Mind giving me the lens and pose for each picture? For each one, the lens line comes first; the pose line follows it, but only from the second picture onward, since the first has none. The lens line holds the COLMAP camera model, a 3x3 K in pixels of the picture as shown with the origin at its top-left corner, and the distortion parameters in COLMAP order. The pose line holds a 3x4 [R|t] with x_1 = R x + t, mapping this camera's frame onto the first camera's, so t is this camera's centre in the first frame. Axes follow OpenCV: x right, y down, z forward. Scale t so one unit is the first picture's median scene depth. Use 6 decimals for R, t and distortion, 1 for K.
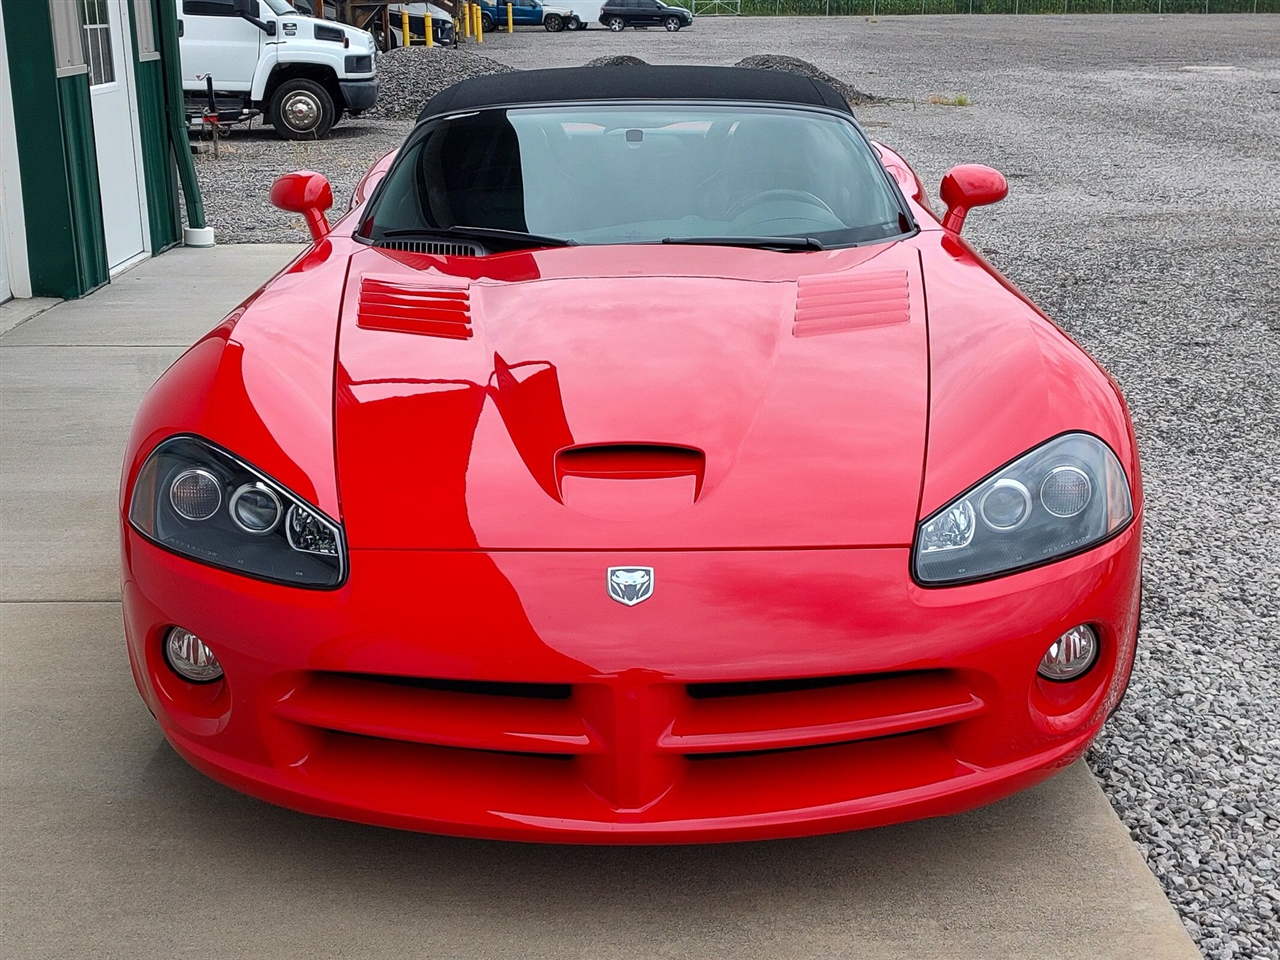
lens RADIAL K [[1717.5, 0, 640.0], [0, 1717.5, 480.0], [0, 0, 1]] dist [0.038858, 0.012499]
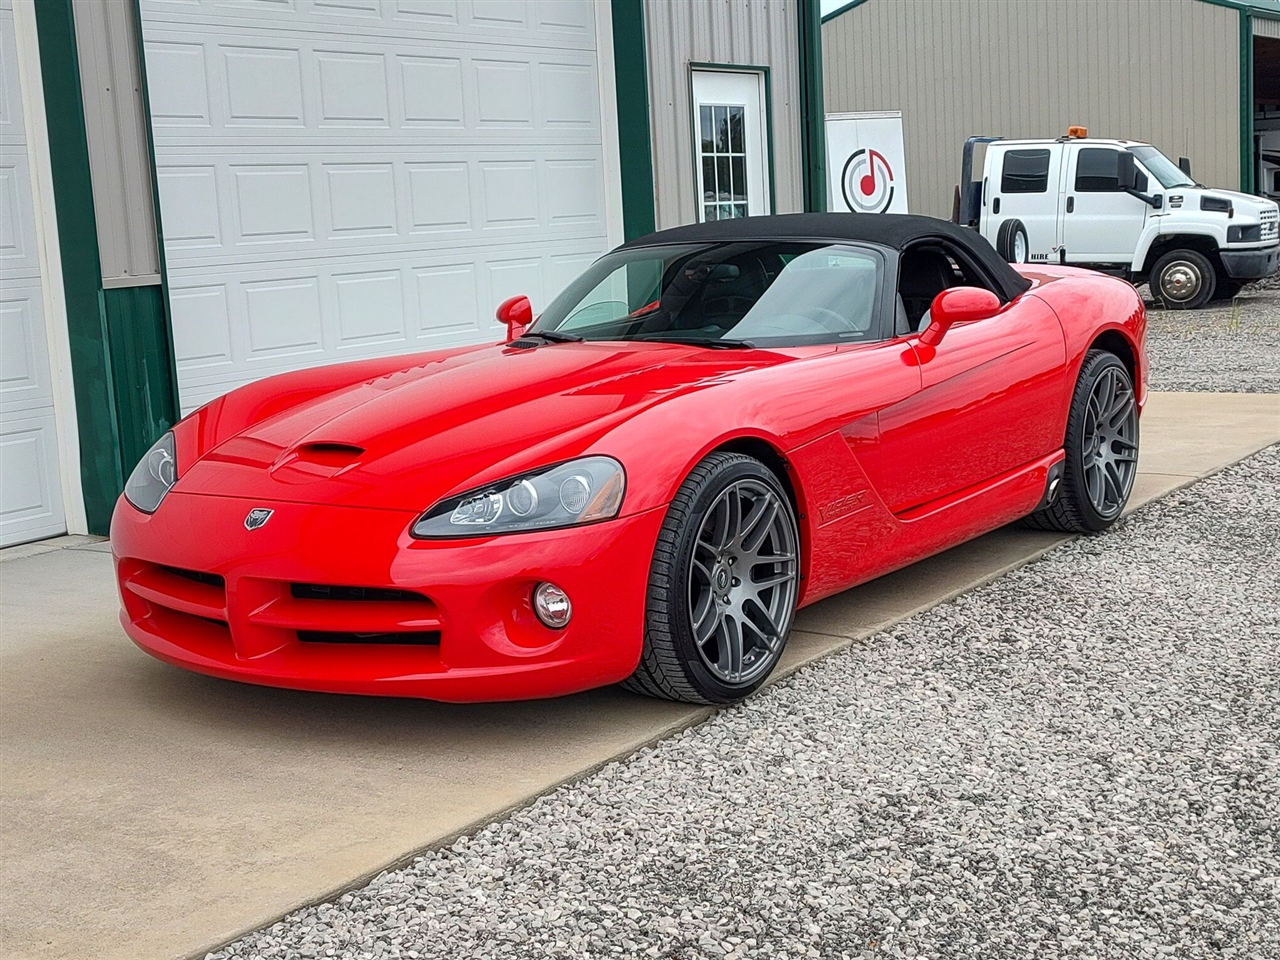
lens RADIAL K [[1796.4, 0, 636.0], [0, 1796.4, 490.9], [0, 0, 1]] dist [0.075752, -0.151888]
pose [[0.817817, 0.059998, -0.572342, 0.154508], [-0.118295, 0.990838, -0.065162, 0.012798], [0.563188, 0.120996, 0.817422, -0.022714]]
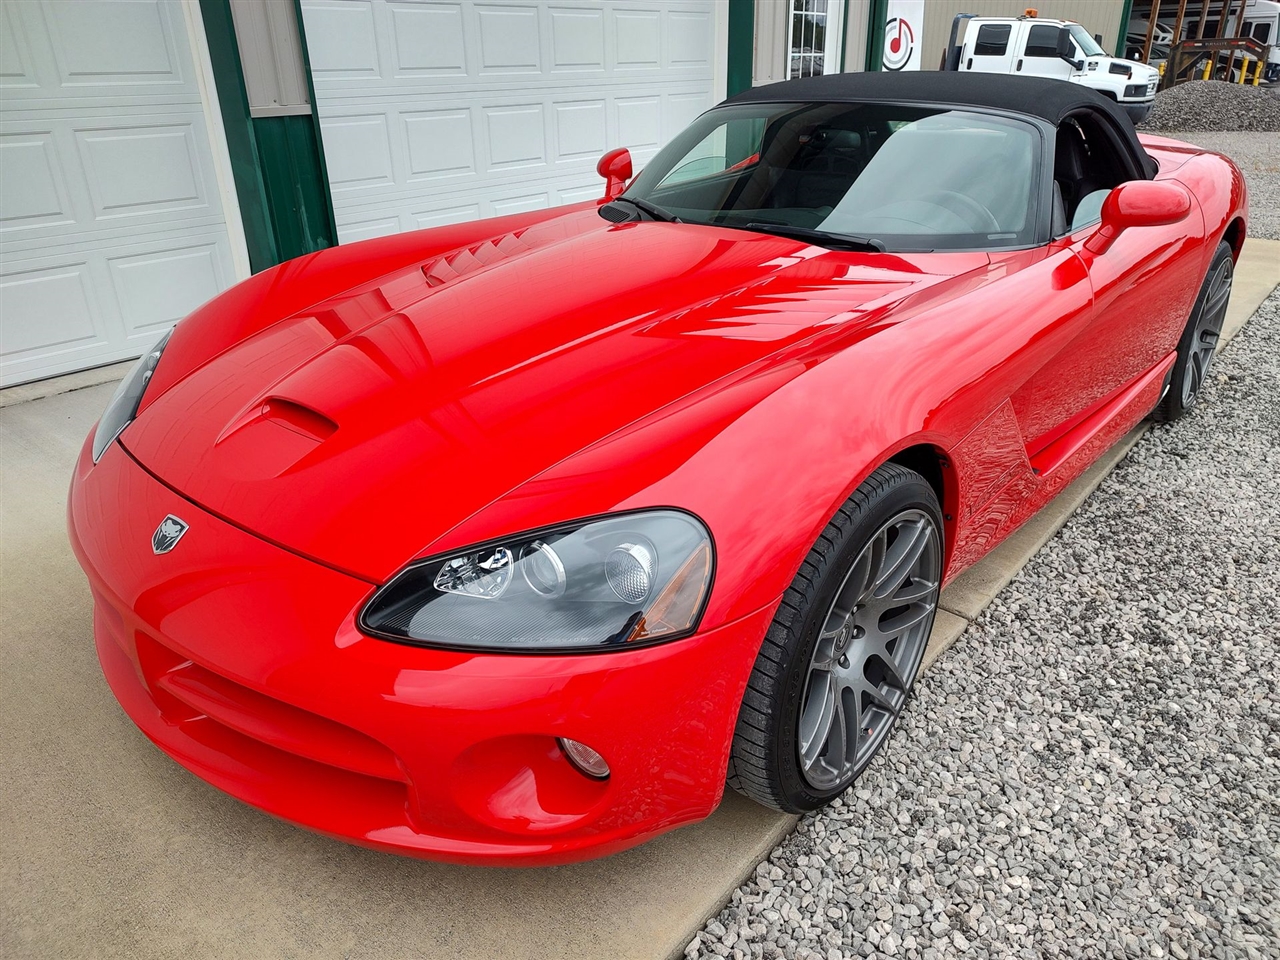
lens RADIAL K [[918.9, 0, 643.0], [0, 918.9, 486.9], [0, 0, 1]] dist [0.012682, -0.004565]
pose [[0.765713, 0.273690, -0.582046, 0.069033], [-0.172736, 0.959207, 0.223796, -0.018785], [0.619553, -0.070823, 0.781753, 0.090438]]
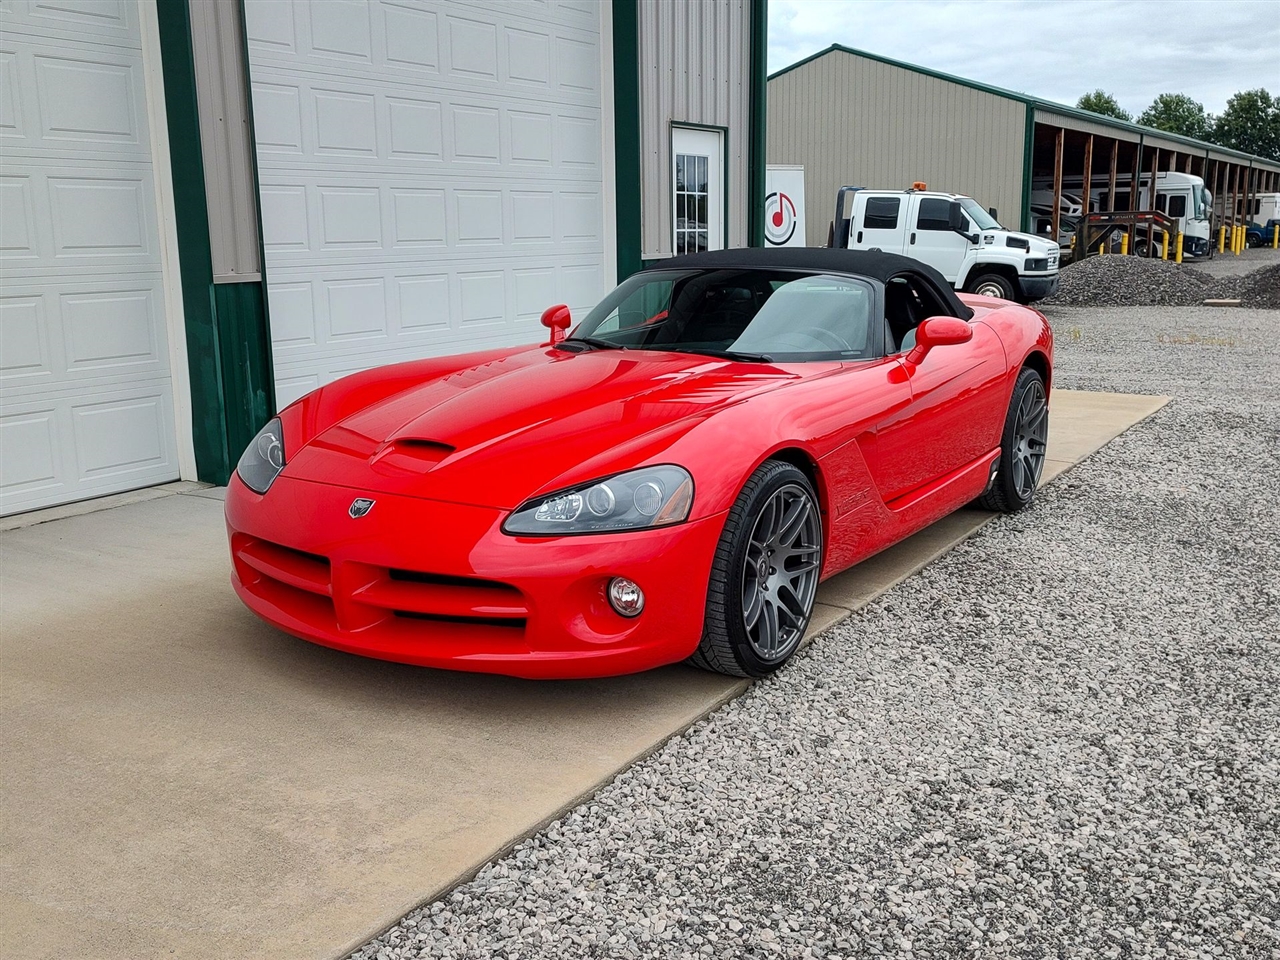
lens RADIAL K [[1247.4, 0, 640.0], [0, 1247.4, 480.0], [0, 0, 1]] dist [0.058864, -0.098872]
pose [[0.843965, 0.111093, -0.524768, 0.115389], [-0.147632, 0.988642, -0.028136, 0.003174], [0.515682, 0.101219, 0.850780, 0.003144]]
